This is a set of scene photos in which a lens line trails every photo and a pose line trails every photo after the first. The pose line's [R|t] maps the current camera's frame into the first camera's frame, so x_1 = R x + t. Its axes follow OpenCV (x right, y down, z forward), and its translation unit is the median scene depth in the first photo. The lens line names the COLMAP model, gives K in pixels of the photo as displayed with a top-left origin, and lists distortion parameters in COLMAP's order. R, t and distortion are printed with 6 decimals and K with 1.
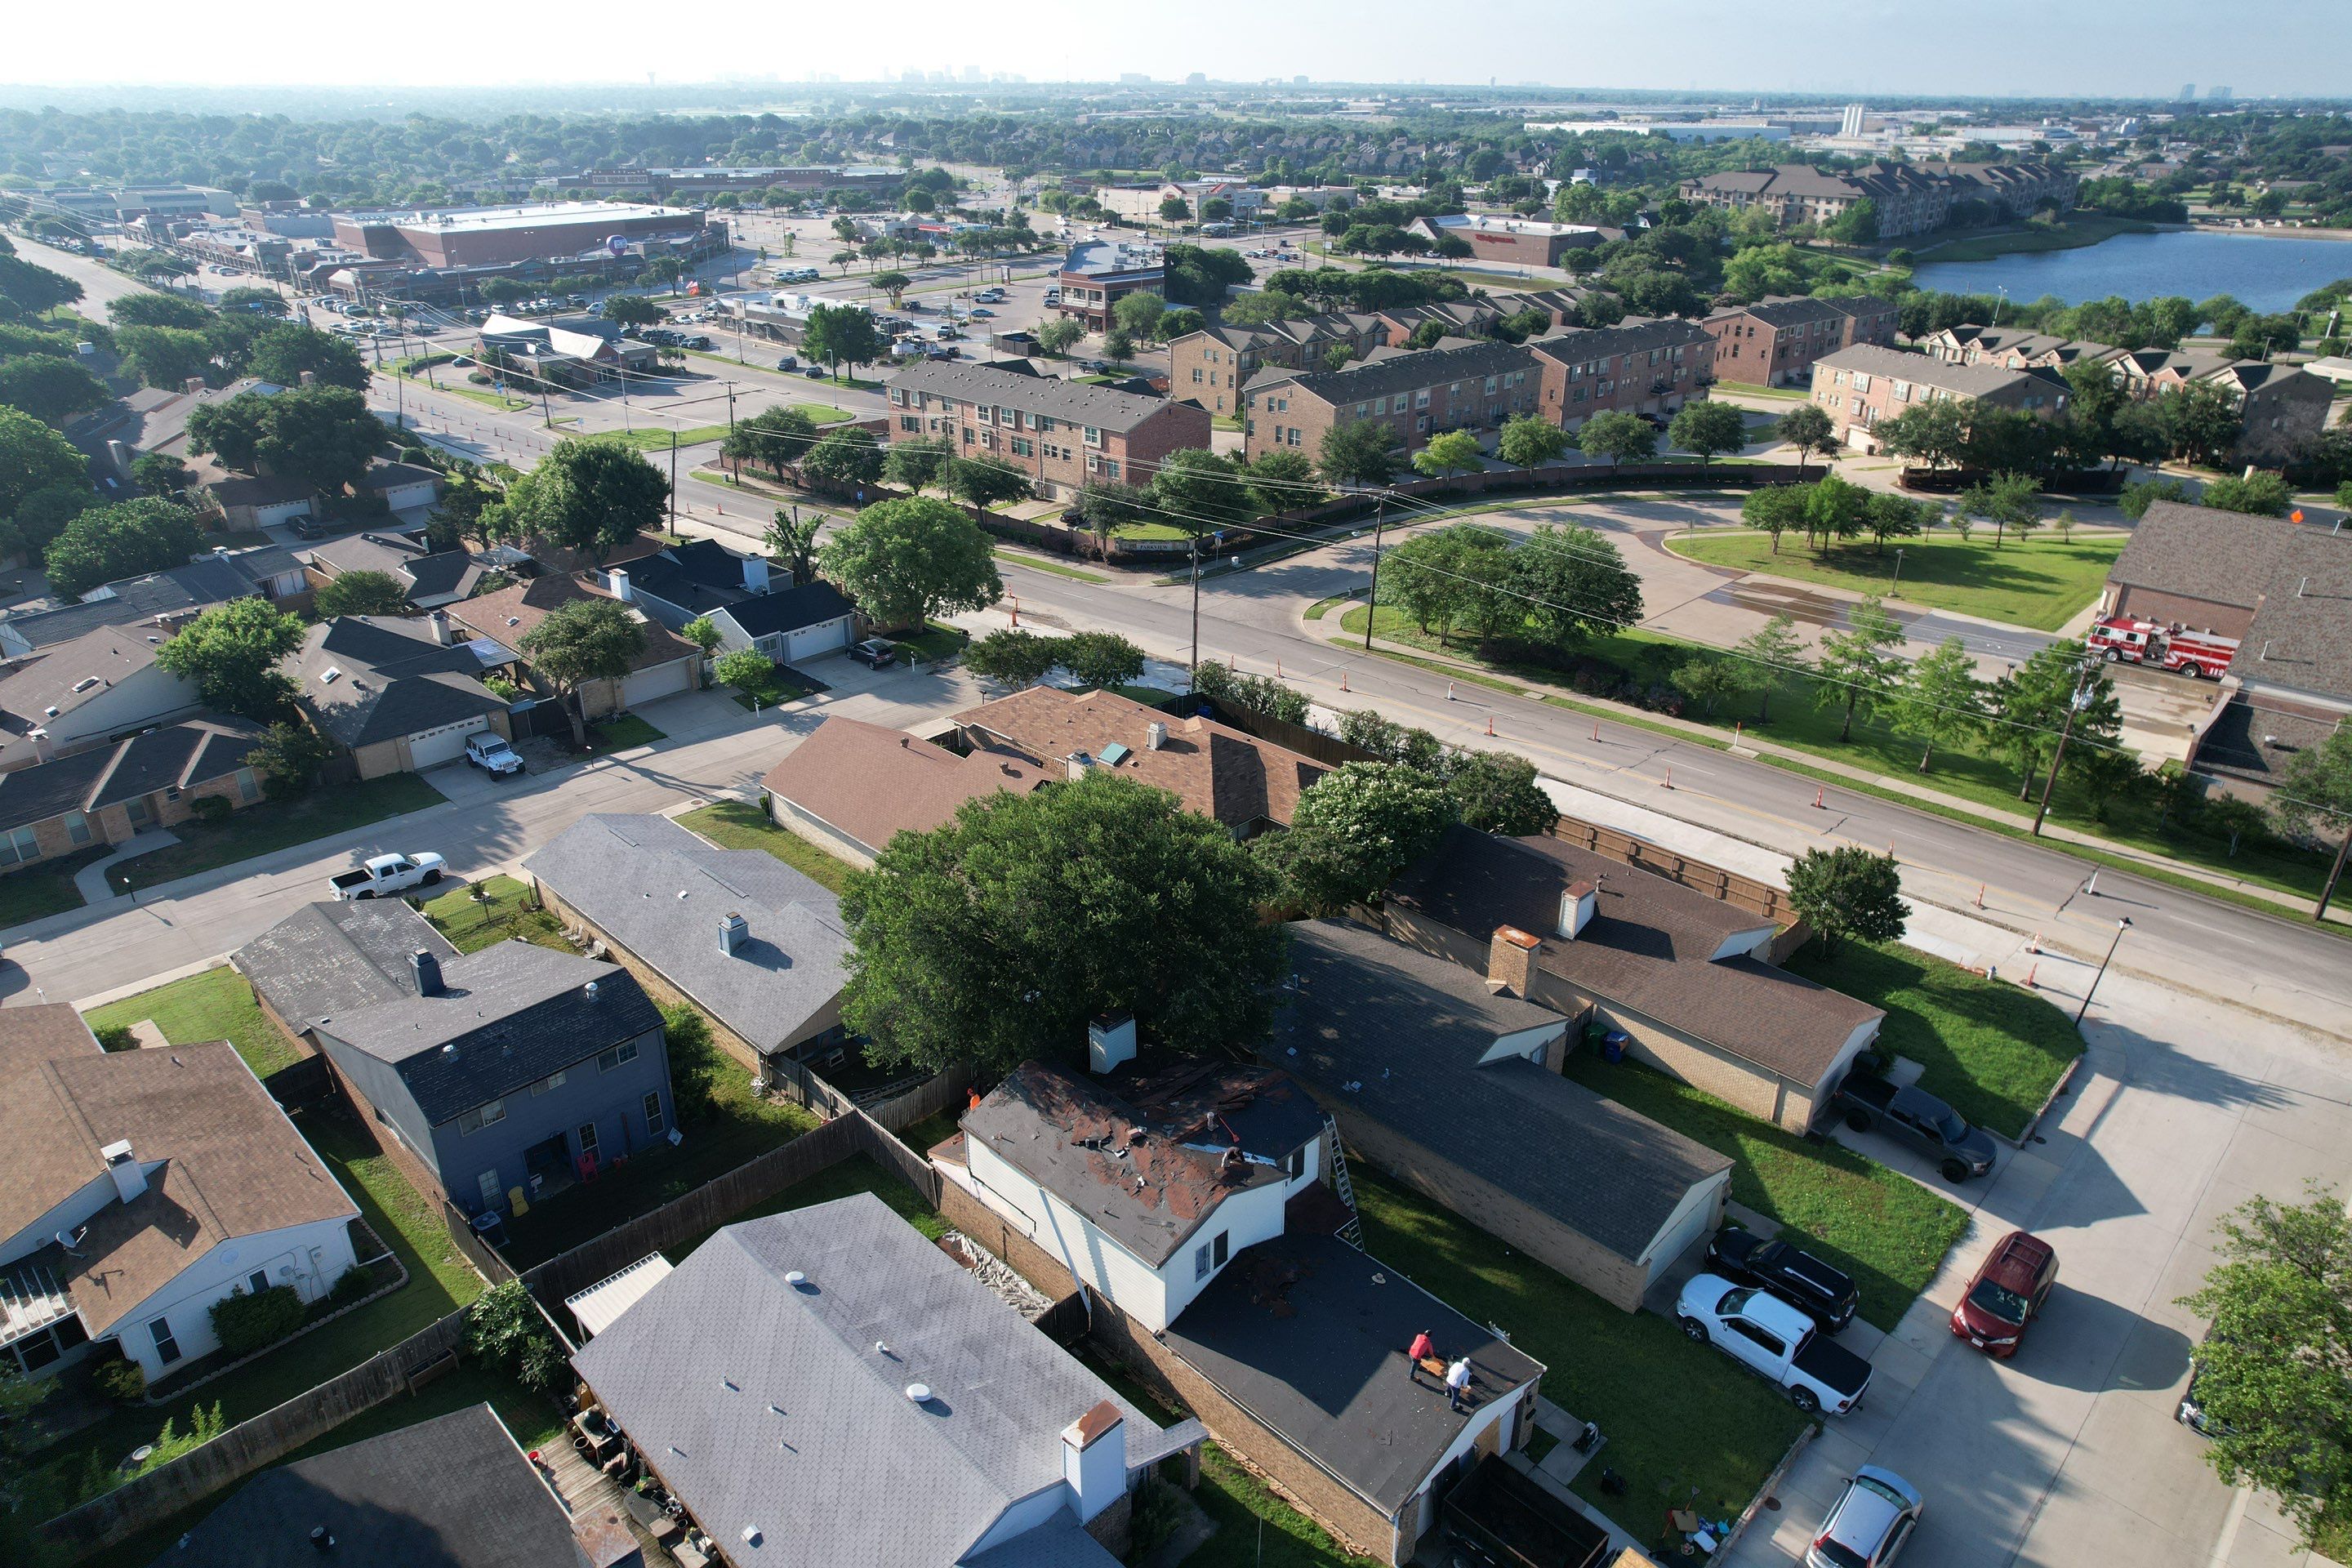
lens RADIAL K [[1510.0, 0, 1165.3], [0, 1510.0, 781.9], [0, 0, 1]] dist [-0.080751, 0.071459]
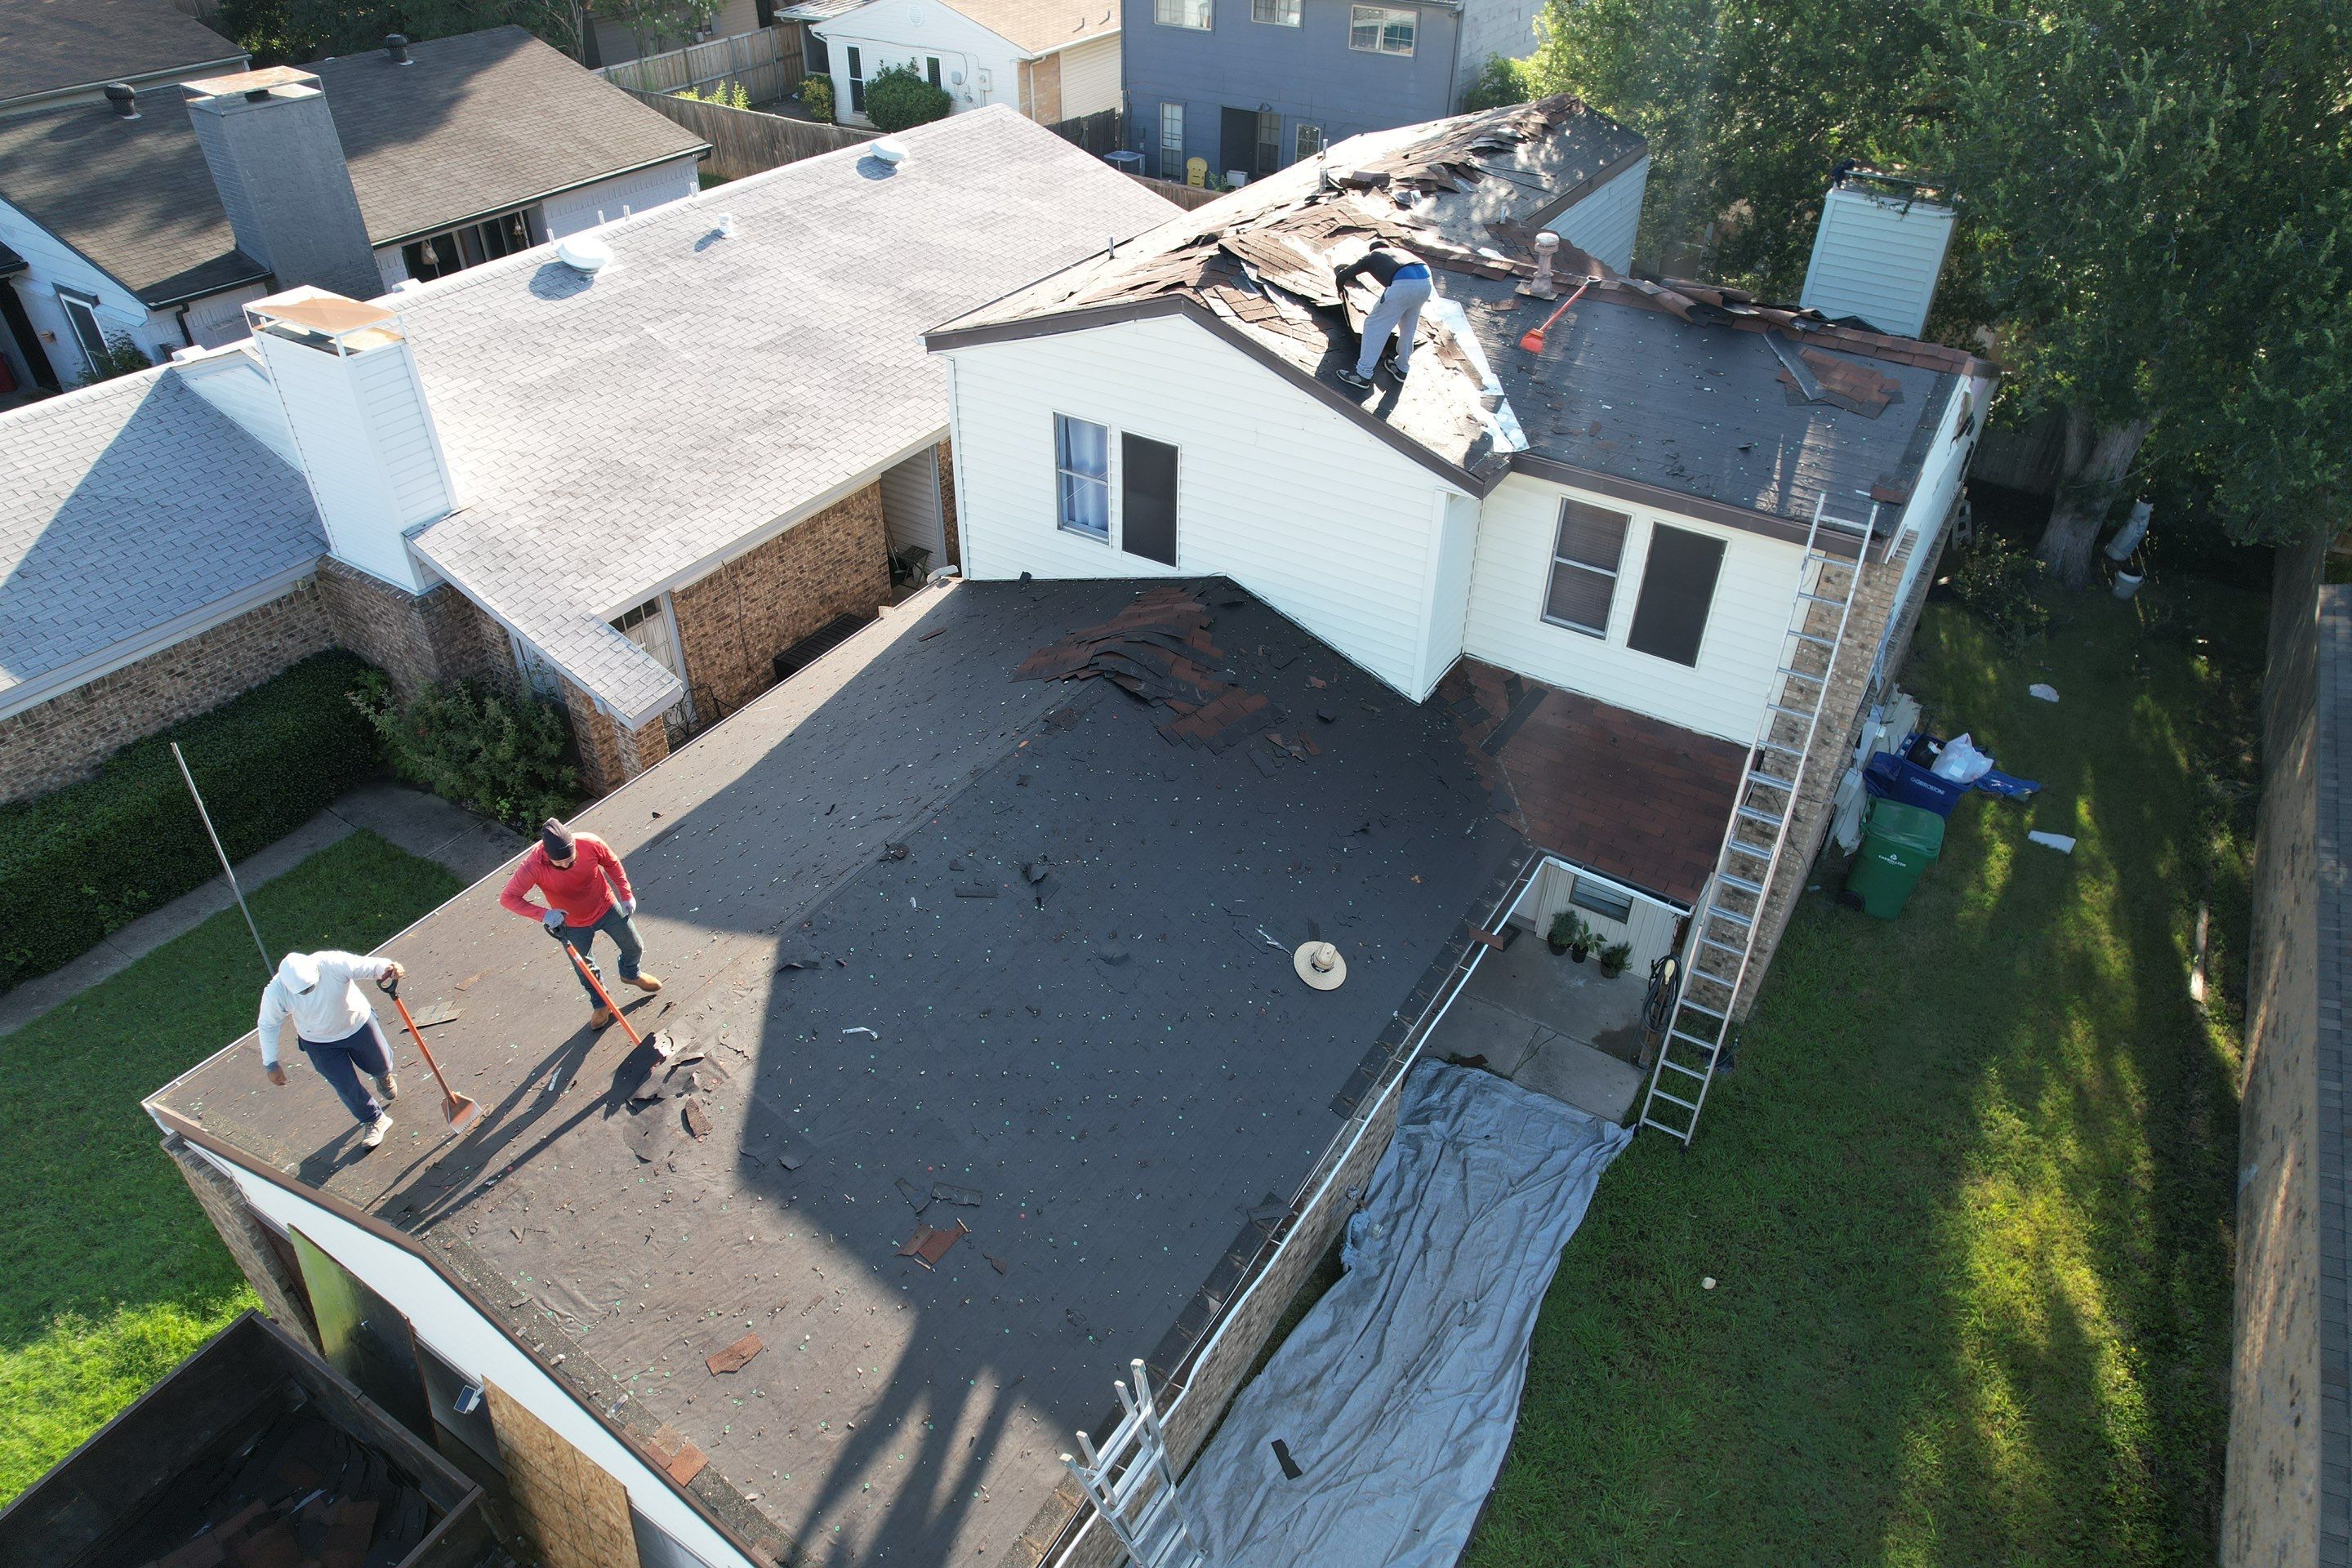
lens RADIAL K [[1510.0, 0, 1173.7], [0, 1510.0, 782.9], [0, 0, 1]] dist [-0.080751, 0.071459]
pose [[0.226599, 0.590215, -0.774790, 0.318031], [-0.421282, 0.776613, 0.468394, 0.212434], [0.878165, 0.220268, 0.424627, 0.897668]]
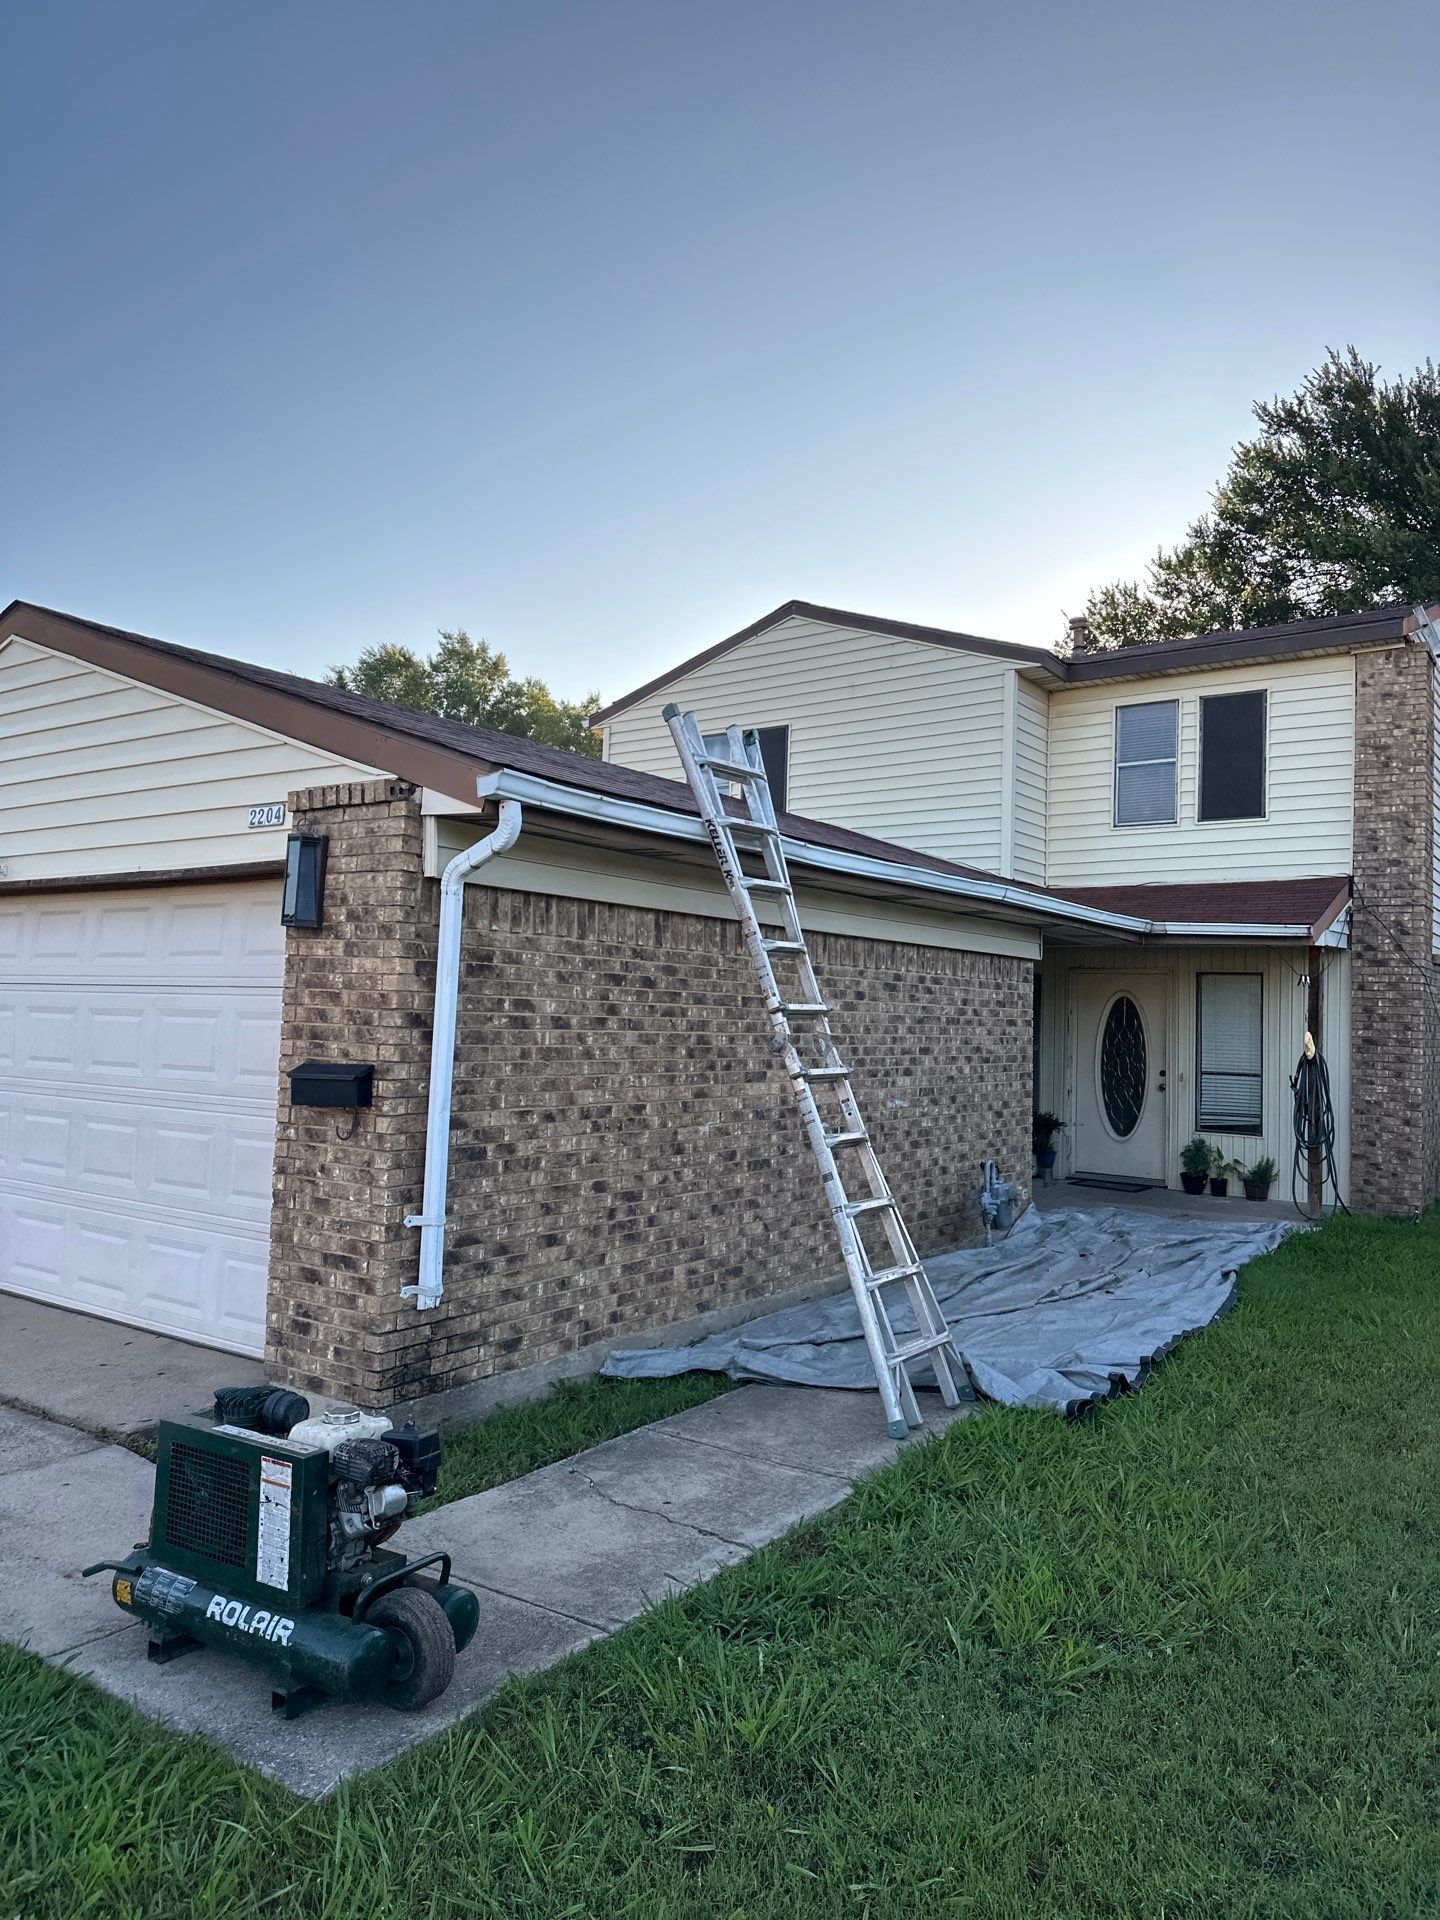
lens RADIAL K [[1357.3, 0, 711.7], [0, 1357.3, 952.2], [0, 0, 1]] dist [0.046019, -0.055781]
pose [[0.176411, -0.047863, -0.983152, 0.364270], [-0.438456, 0.890431, -0.122023, 0.400940], [0.881269, 0.452595, 0.136096, 0.975890]]
